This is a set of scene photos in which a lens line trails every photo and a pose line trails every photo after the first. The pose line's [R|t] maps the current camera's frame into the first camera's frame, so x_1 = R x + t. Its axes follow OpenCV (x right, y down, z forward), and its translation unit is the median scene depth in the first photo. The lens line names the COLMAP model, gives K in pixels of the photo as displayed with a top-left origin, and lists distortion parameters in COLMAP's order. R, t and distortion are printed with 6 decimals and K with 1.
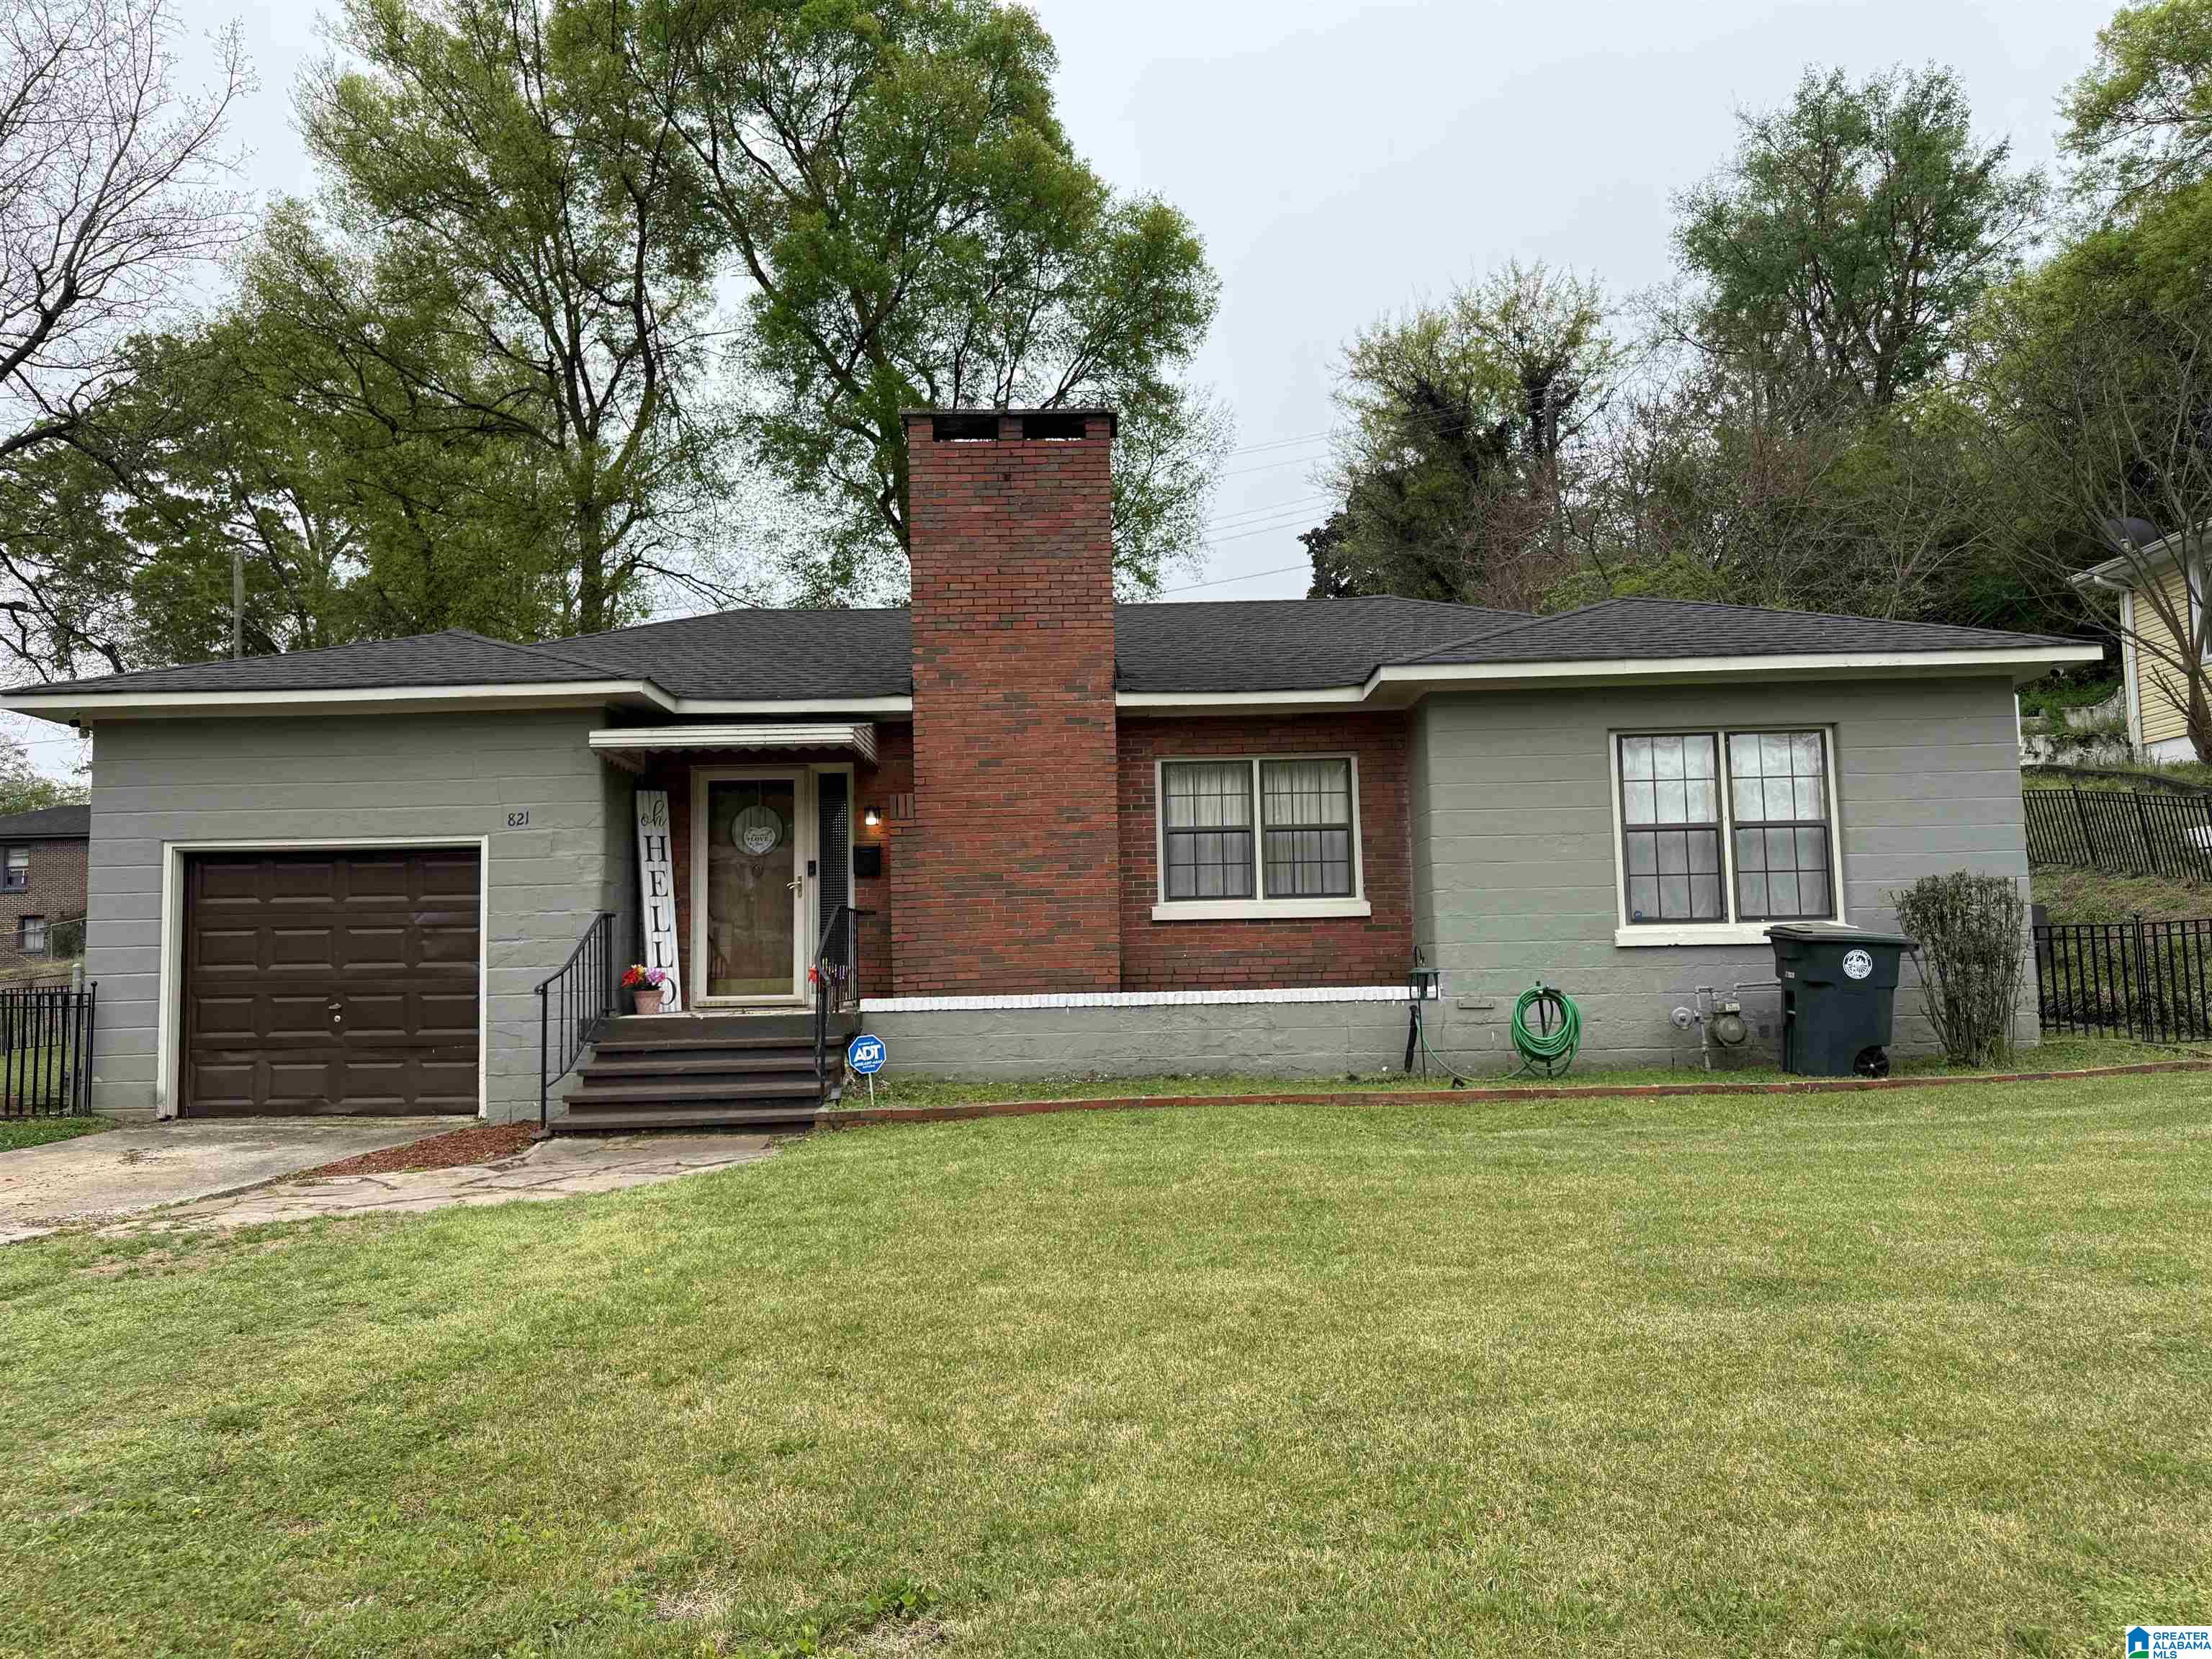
lens RADIAL K [[1559.7, 0, 1106.0], [0, 1559.7, 829.5], [0, 0, 1]] dist [0.079044, -0.108253]
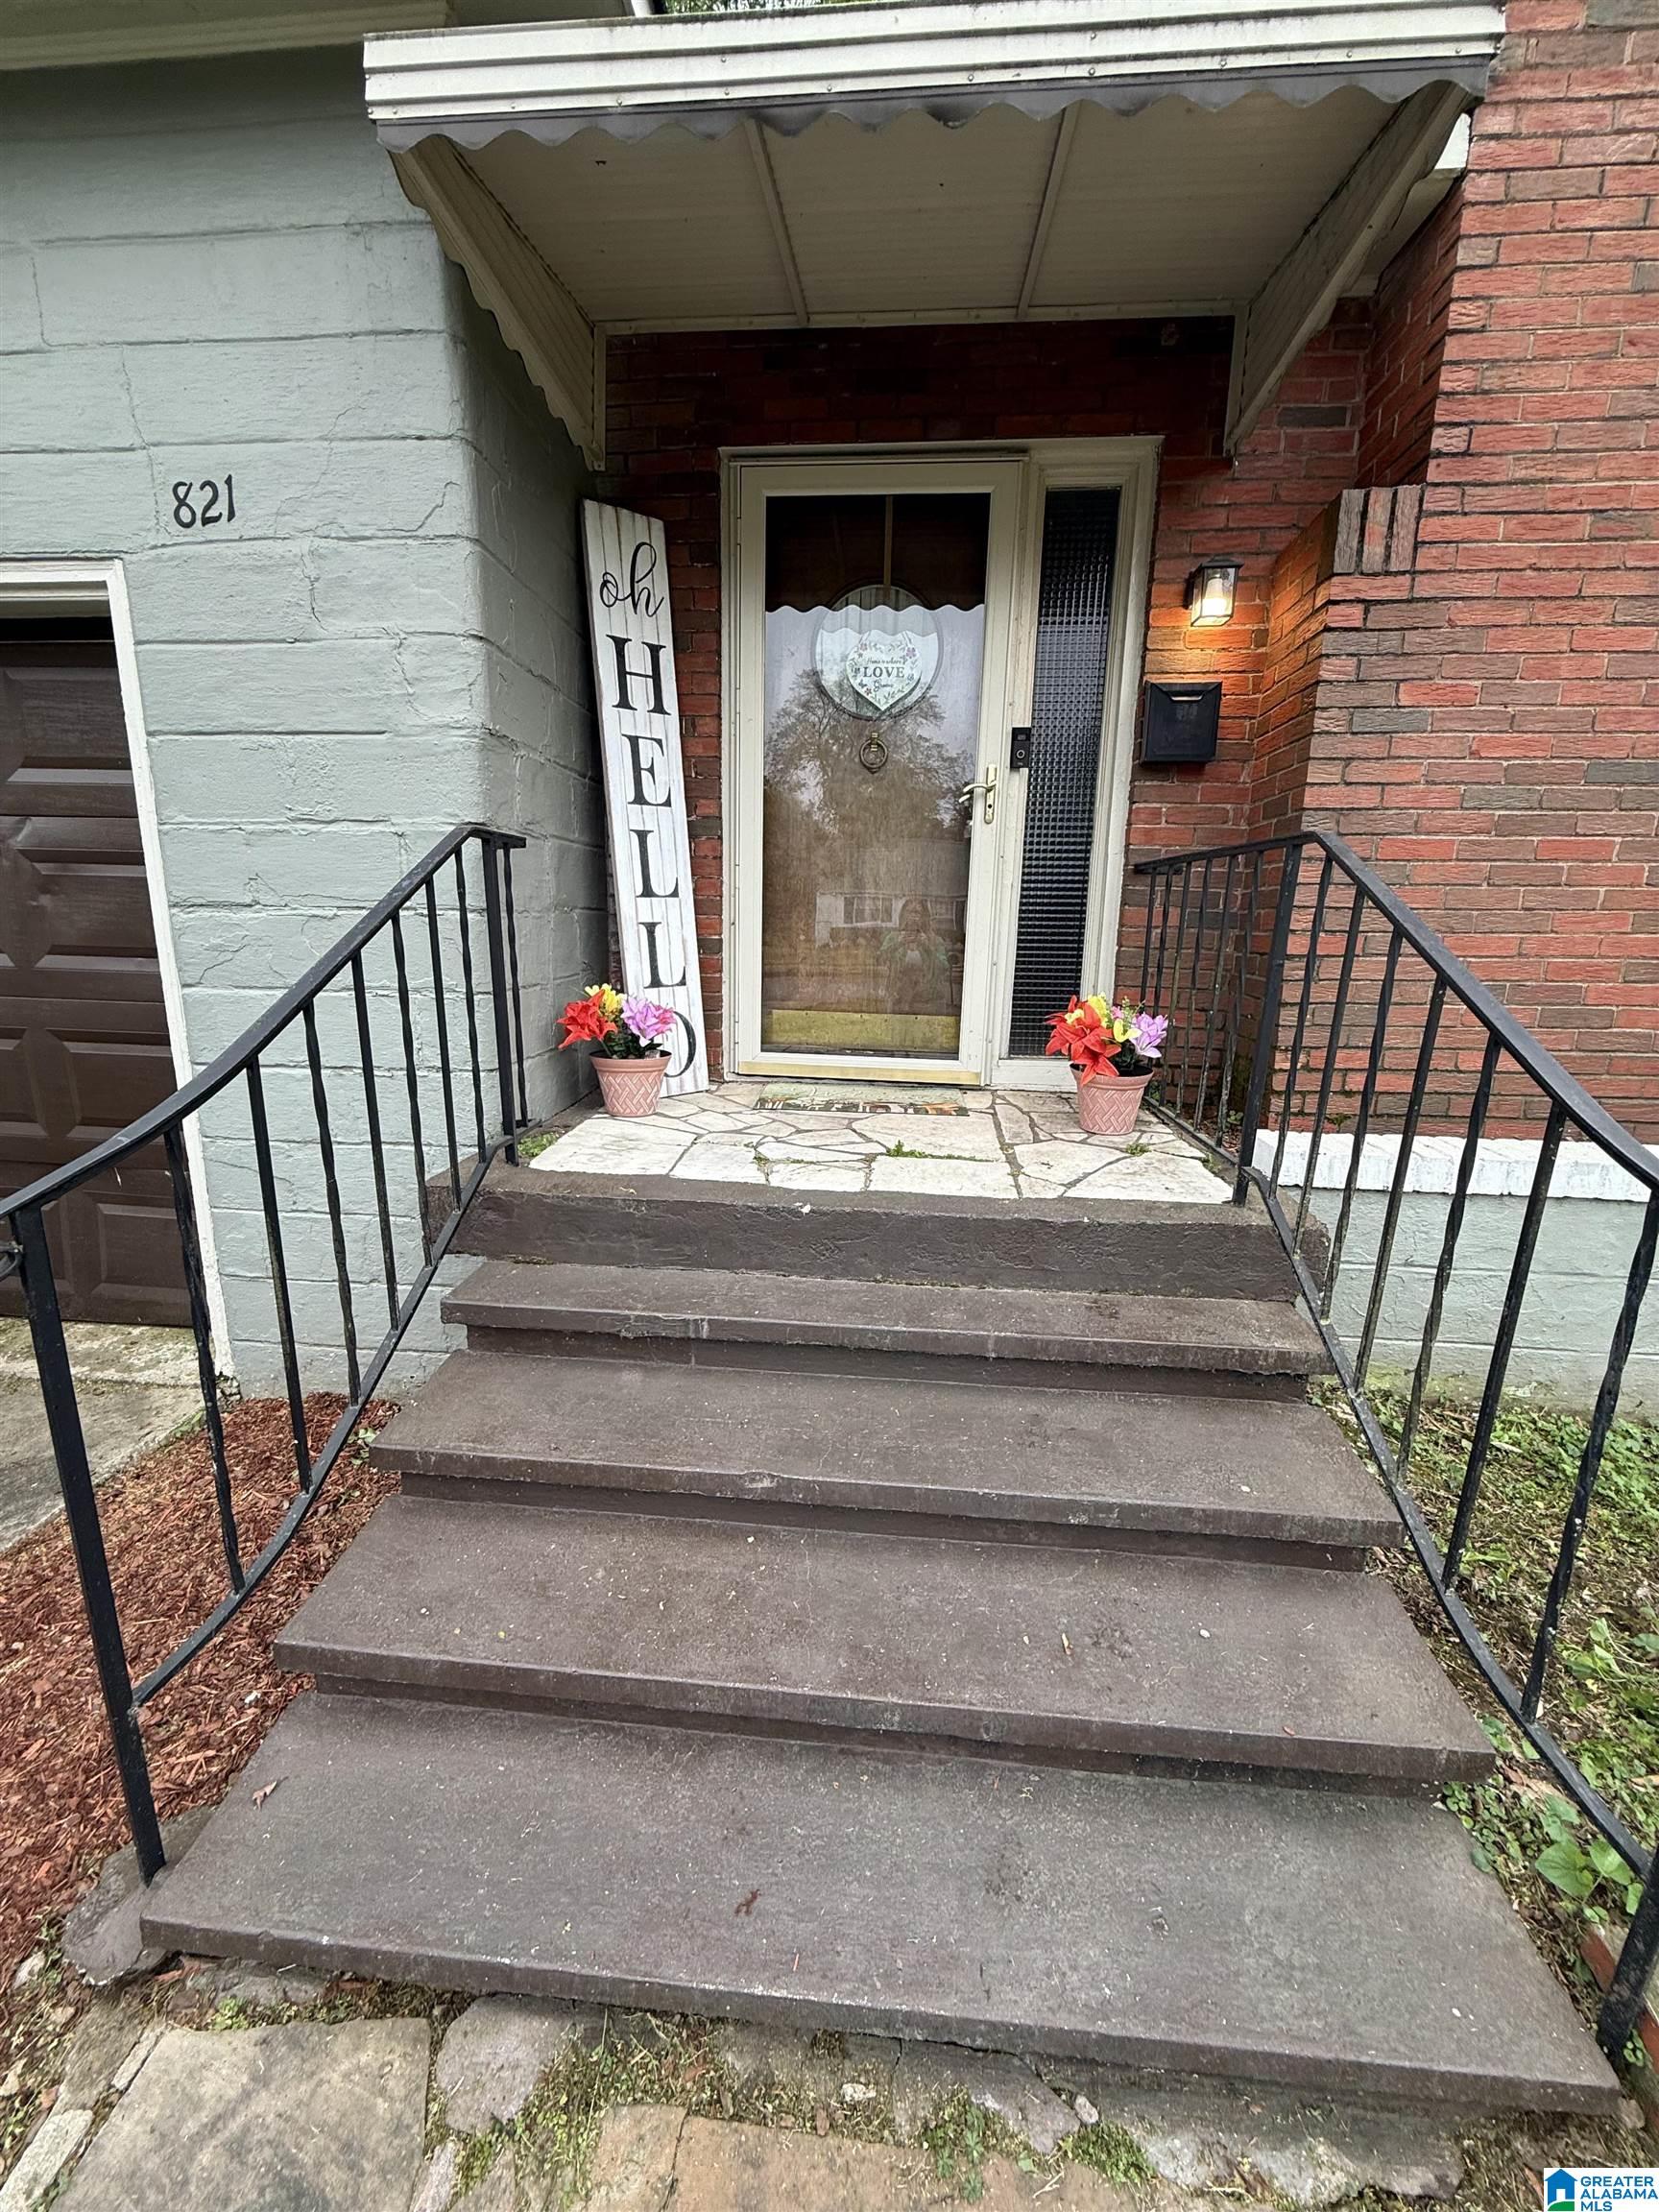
lens RADIAL K [[886.5, 0, 818.4], [0, 886.5, 1111.3], [0, 0, 1]] dist [0.001171, -0.000197]
pose [[0.996417, 0.055710, -0.063640, -0.228079], [-0.034117, 0.953240, 0.300282, 0.048540], [0.077392, -0.297035, 0.951725, 0.781039]]
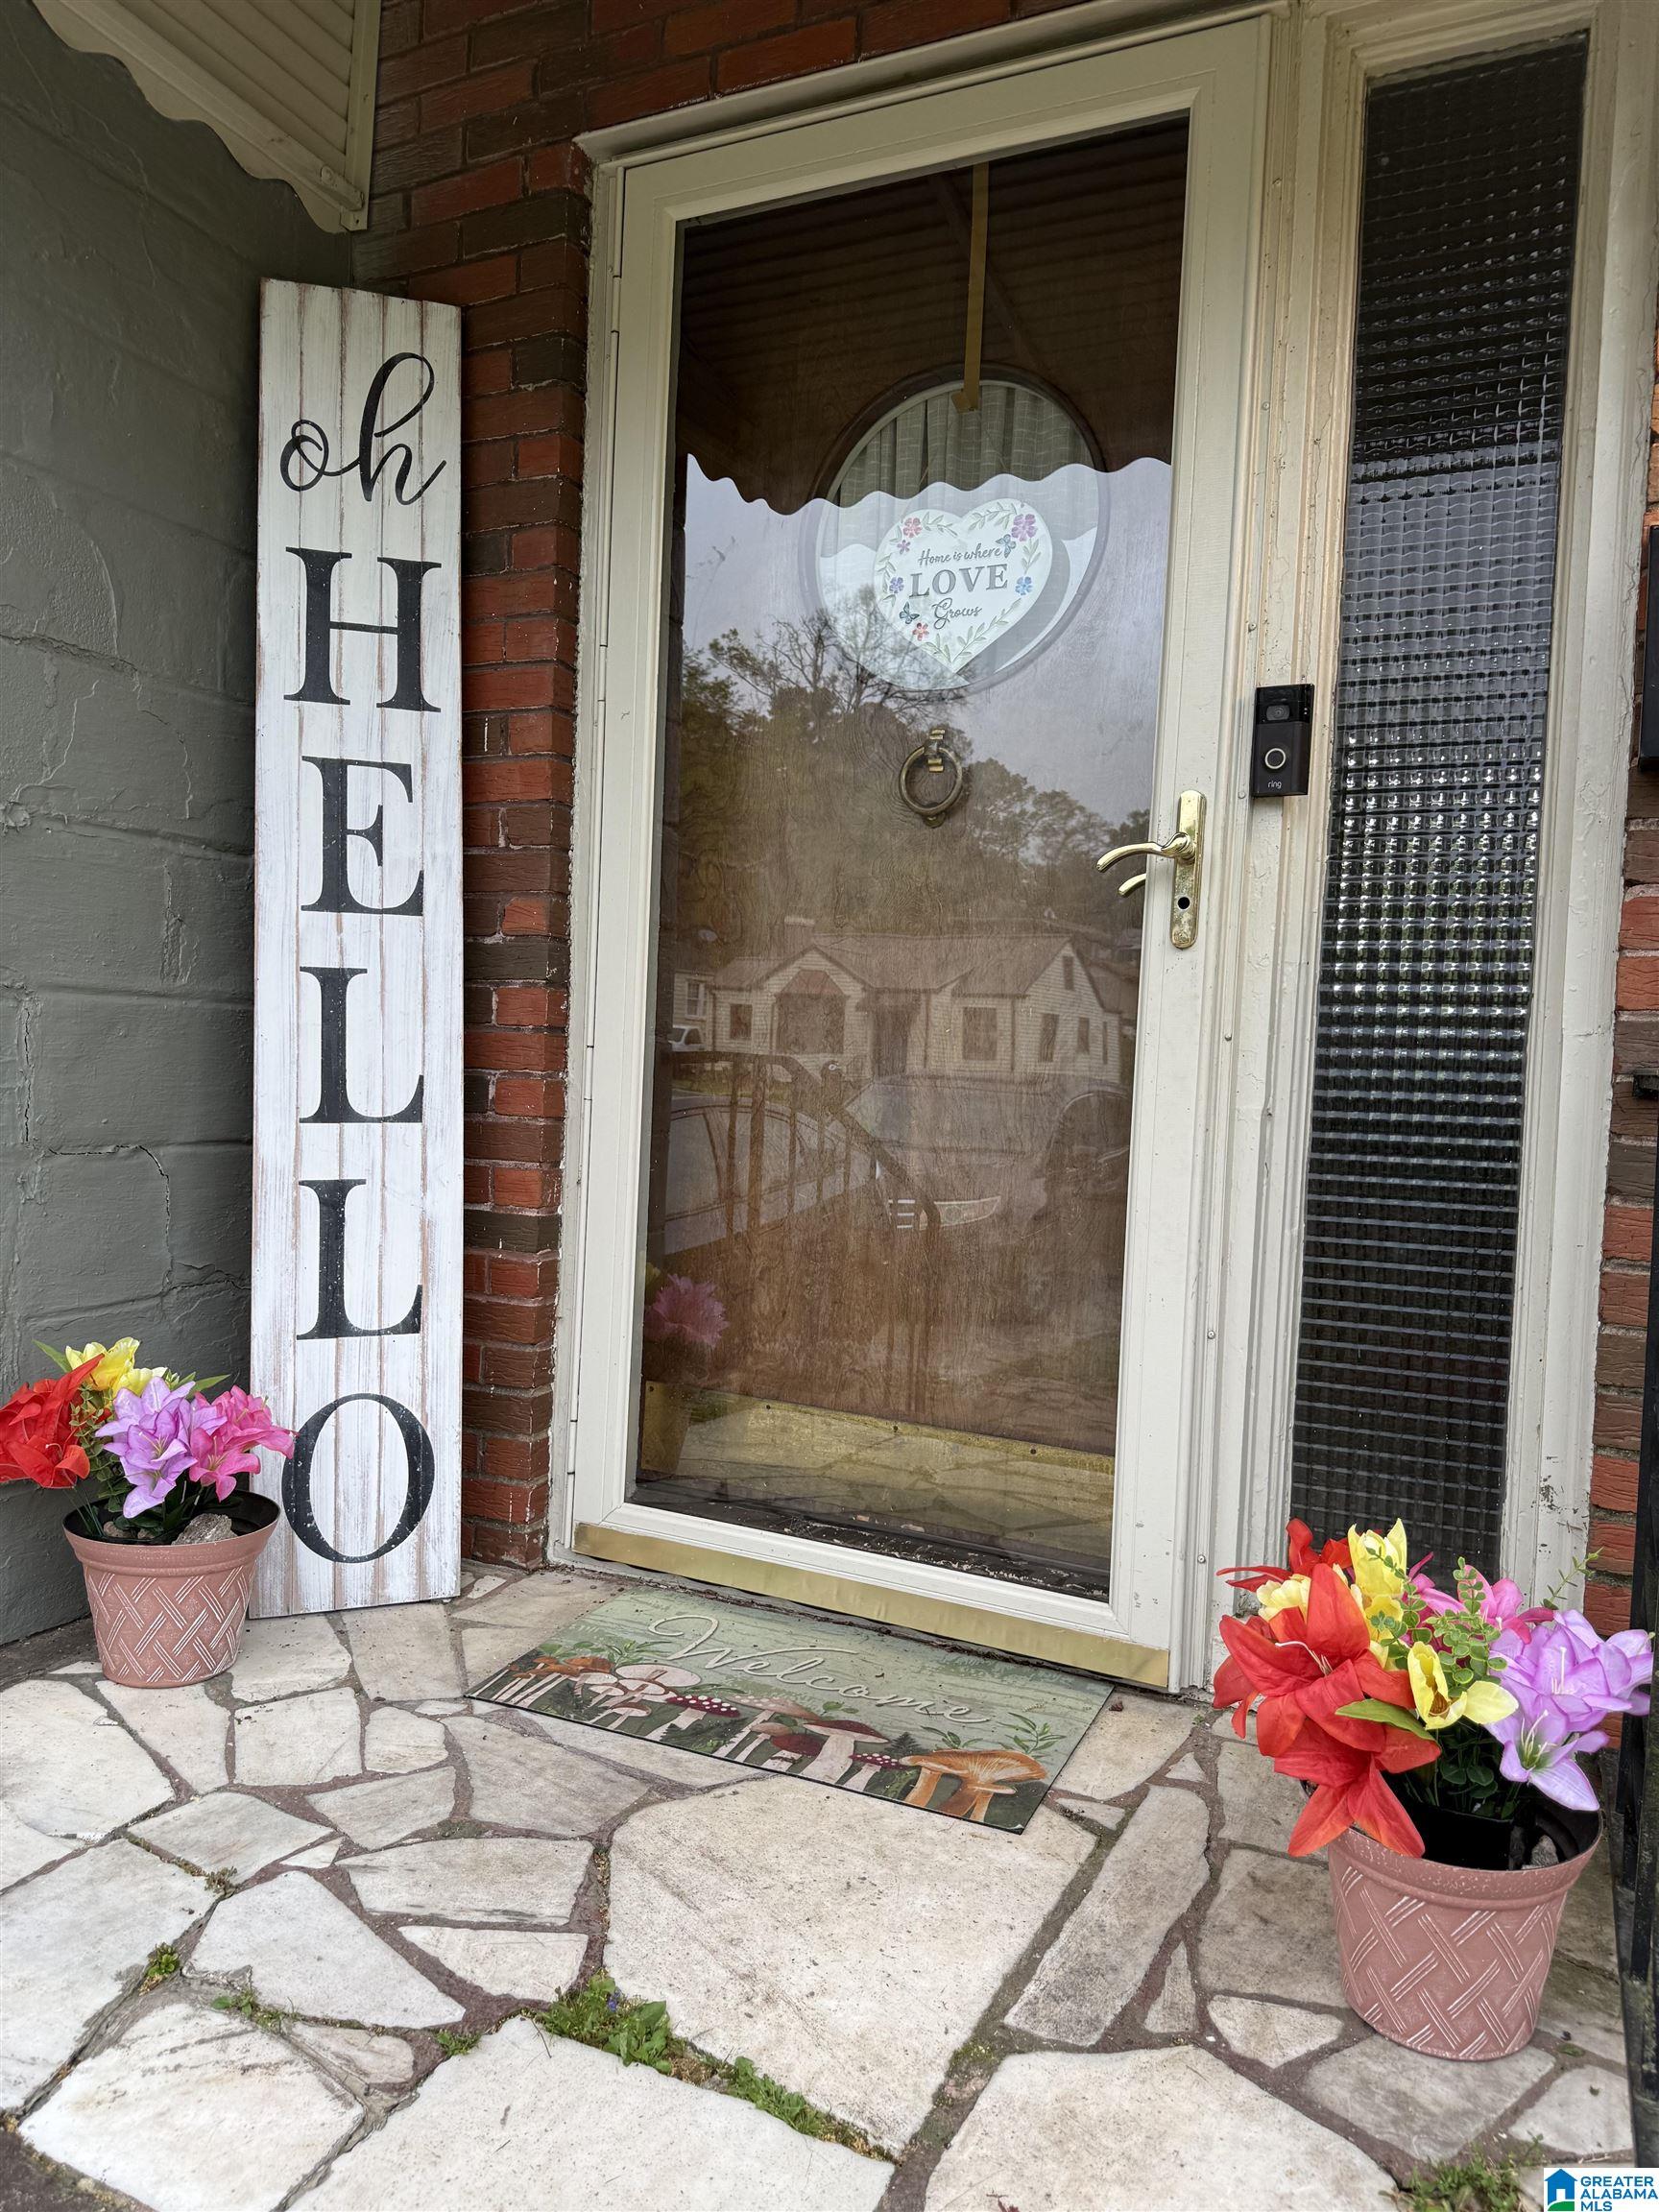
lens RADIAL K [[1559.7, 0, 829.5], [0, 1559.7, 1106.0], [0, 0, 1]] dist [0.079044, -0.108253]
pose [[0.906101, 0.072316, -0.416834, -0.169453], [-0.020414, 0.991608, 0.127659, 0.041539], [0.422568, -0.107163, 0.899974, 0.881896]]
